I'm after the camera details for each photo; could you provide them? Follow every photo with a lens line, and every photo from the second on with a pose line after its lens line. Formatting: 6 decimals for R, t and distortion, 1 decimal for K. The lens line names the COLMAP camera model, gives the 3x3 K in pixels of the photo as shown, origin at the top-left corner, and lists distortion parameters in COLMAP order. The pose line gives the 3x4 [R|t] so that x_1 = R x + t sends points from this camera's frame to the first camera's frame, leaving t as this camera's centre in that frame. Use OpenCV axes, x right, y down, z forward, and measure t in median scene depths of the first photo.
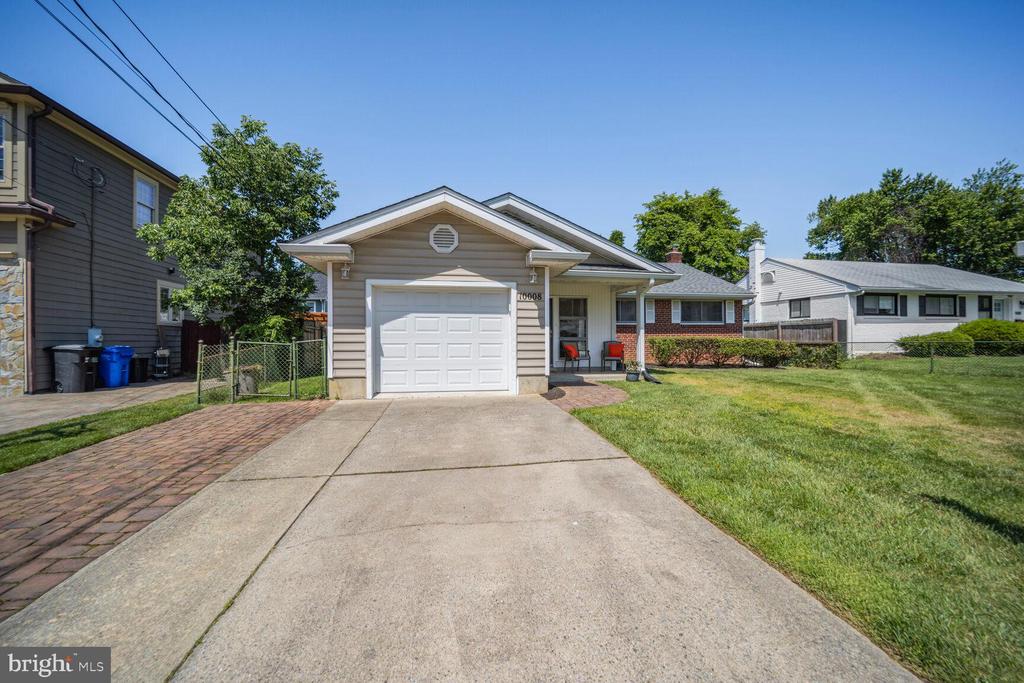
lens RADIAL K [[414.8, 0, 517.3], [0, 414.8, 342.9], [0, 0, 1]] dist [-0.017297, -0.000249]
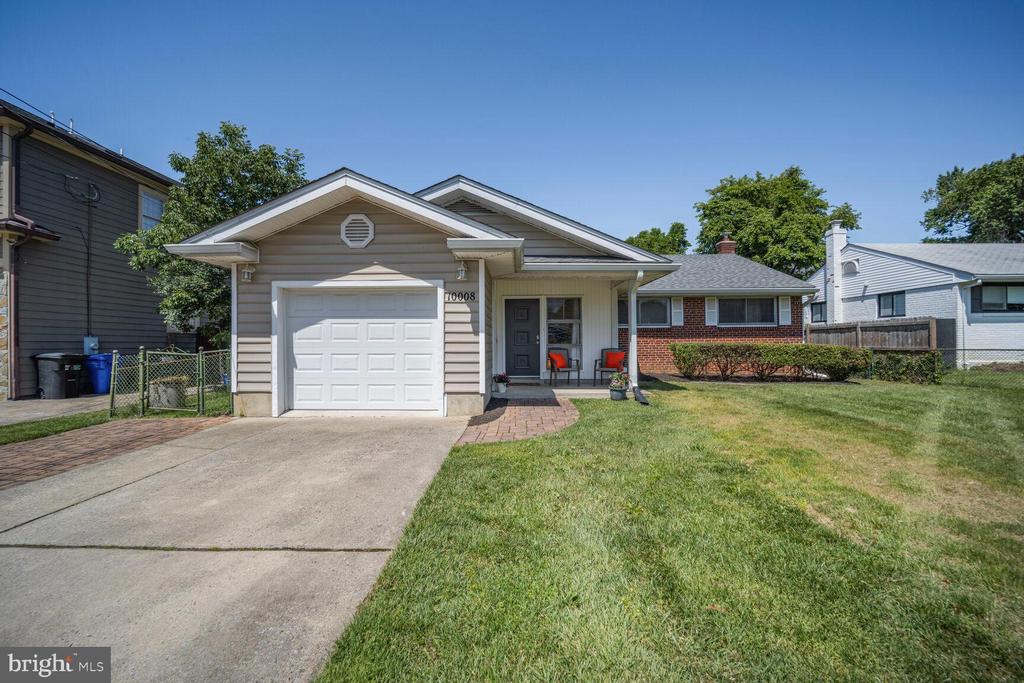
lens RADIAL K [[414.8, 0, 517.3], [0, 414.8, 342.9], [0, 0, 1]] dist [-0.017297, -0.000249]
pose [[0.982355, -0.002147, -0.187015, 0.254069], [0.000974, 0.999979, -0.006364, -0.013184], [0.187024, 0.006069, 0.982337, 0.189959]]
